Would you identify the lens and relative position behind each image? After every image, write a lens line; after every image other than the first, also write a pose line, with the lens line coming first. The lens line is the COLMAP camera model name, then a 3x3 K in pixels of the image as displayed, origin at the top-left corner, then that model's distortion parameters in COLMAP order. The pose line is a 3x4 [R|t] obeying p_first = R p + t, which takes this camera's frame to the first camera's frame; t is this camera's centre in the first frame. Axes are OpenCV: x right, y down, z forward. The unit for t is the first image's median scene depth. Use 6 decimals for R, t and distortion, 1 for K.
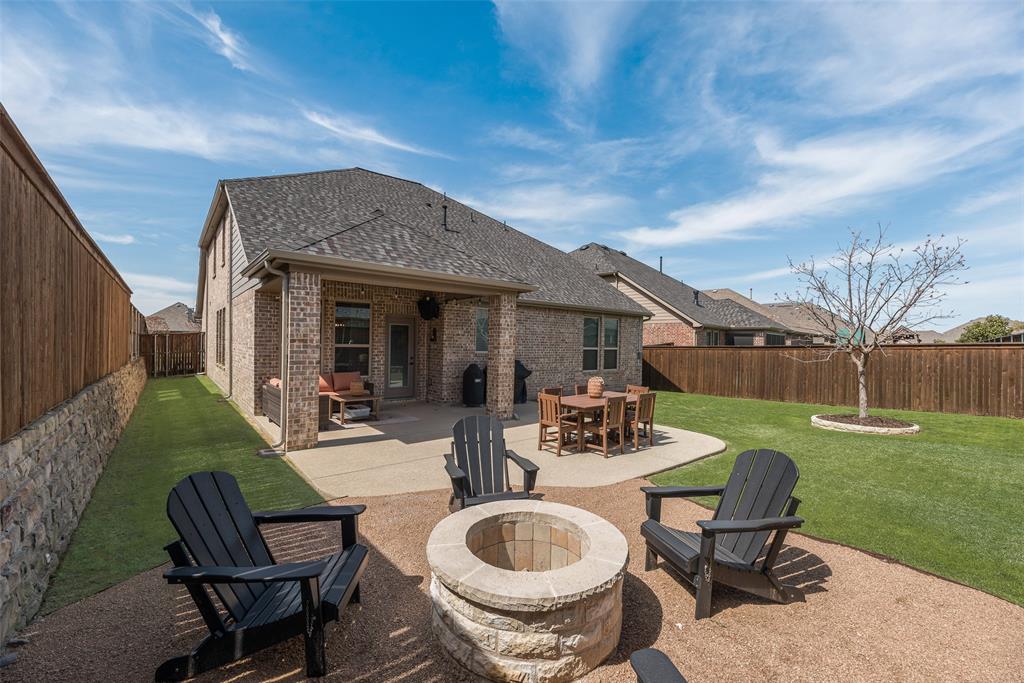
lens RADIAL K [[420.9, 0, 511.4], [0, 420.9, 344.8], [0, 0, 1]] dist [0.001014, 0.000045]
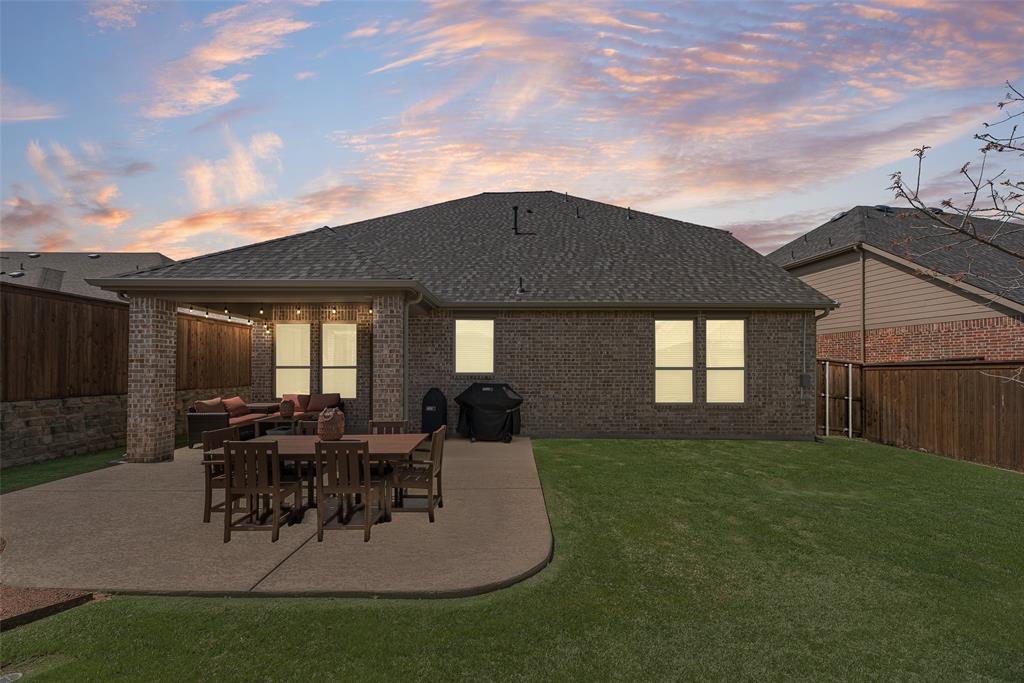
lens RADIAL K [[420.9, 0, 507.6], [0, 420.9, 365.9], [0, 0, 1]] dist [0.001014, 0.000045]
pose [[0.764465, -0.018305, -0.644406, 0.647174], [0.009179, 0.999805, -0.017512, 0.022126], [0.644600, 0.007472, 0.764483, 0.554547]]
